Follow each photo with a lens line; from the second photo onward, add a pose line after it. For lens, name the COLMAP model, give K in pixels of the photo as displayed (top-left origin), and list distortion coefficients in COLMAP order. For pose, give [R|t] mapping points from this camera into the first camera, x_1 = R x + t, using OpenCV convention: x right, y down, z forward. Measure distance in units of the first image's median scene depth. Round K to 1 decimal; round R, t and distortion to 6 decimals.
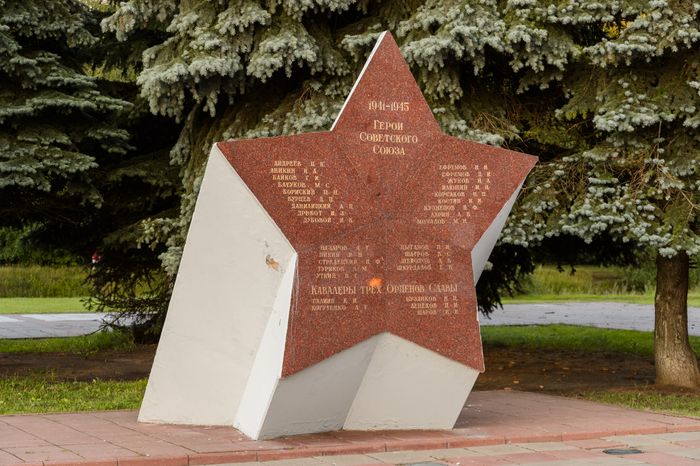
lens RADIAL K [[1429.9, 0, 350.0], [0, 1429.9, 233.0], [0, 0, 1]] dist [0.045567, -1.407146]
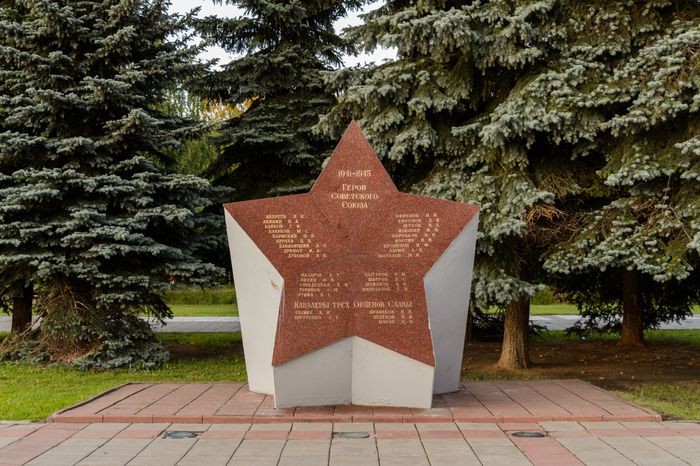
lens RADIAL K [[895.9, 0, 350.0], [0, 895.9, 233.0], [0, 0, 1]] dist [-0.003691, 0.031059]
pose [[0.914061, -0.021961, -0.404982, 0.291678], [0.006961, 0.999235, -0.038473, 0.002372], [0.405517, 0.032348, 0.913515, 0.154563]]
